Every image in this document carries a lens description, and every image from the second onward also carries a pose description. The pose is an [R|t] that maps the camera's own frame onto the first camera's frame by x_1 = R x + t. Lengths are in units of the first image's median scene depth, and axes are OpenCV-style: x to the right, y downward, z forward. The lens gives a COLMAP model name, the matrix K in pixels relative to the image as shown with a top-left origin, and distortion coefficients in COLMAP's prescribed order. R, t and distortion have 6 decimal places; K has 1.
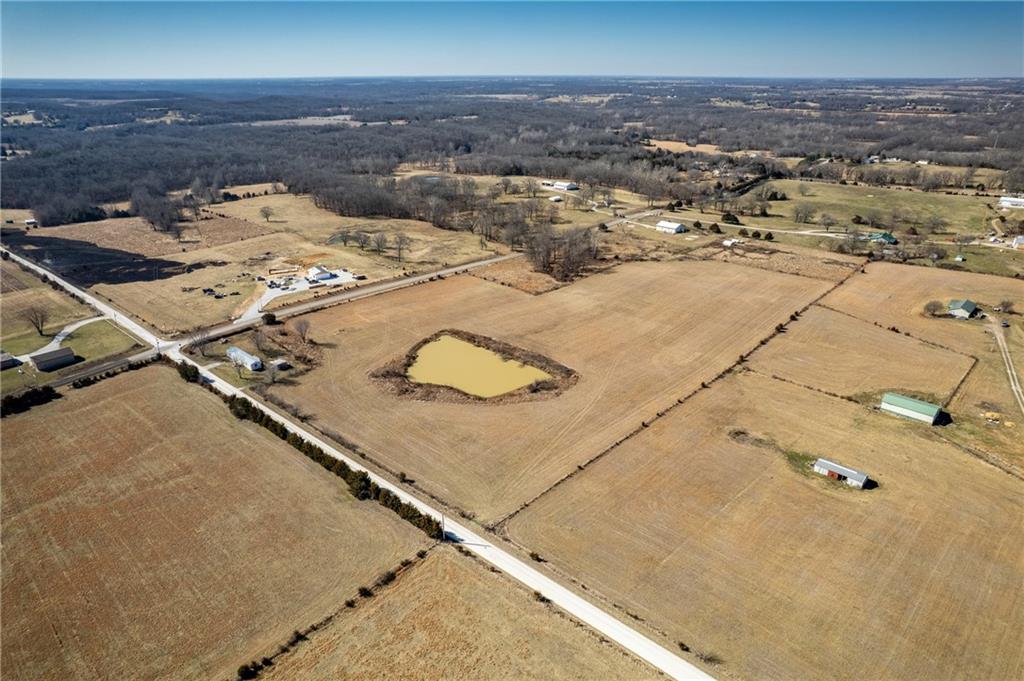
lens RADIAL K [[676.3, 0, 512.0], [0, 676.3, 340.5], [0, 0, 1]] dist [-0.049936, 0.003525]
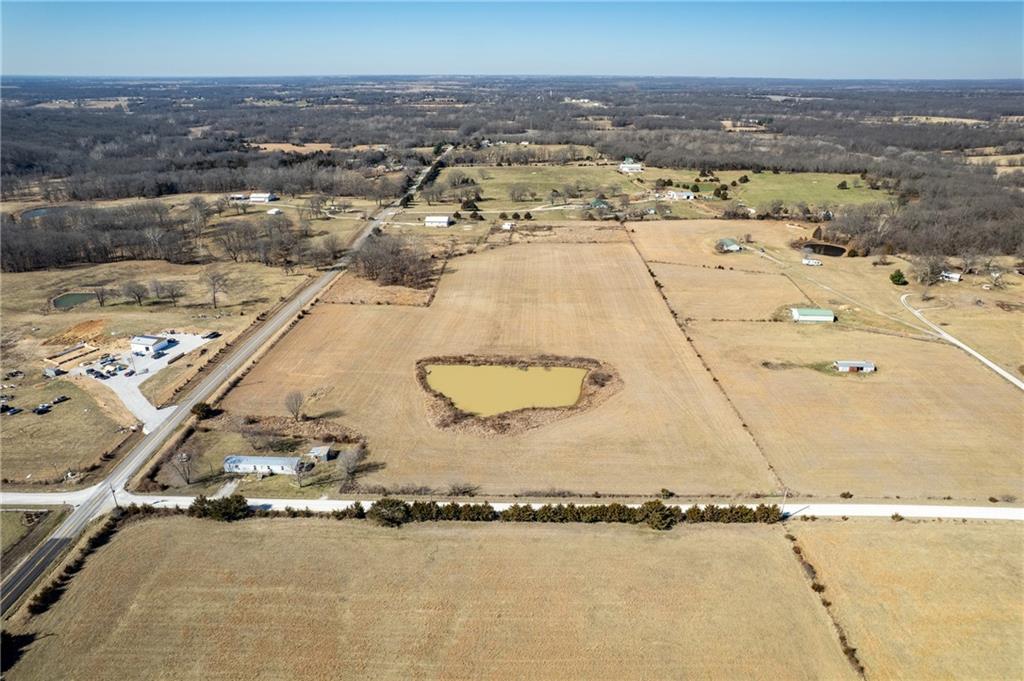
lens RADIAL K [[648.1, 0, 512.0], [0, 648.1, 340.5], [0, 0, 1]] dist [-0.051484, 0.040770]
pose [[0.754490, -0.249476, 0.607047, -0.551957], [0.239817, 0.965774, 0.098835, -0.102192], [-0.610928, 0.071010, 0.788495, 0.252812]]
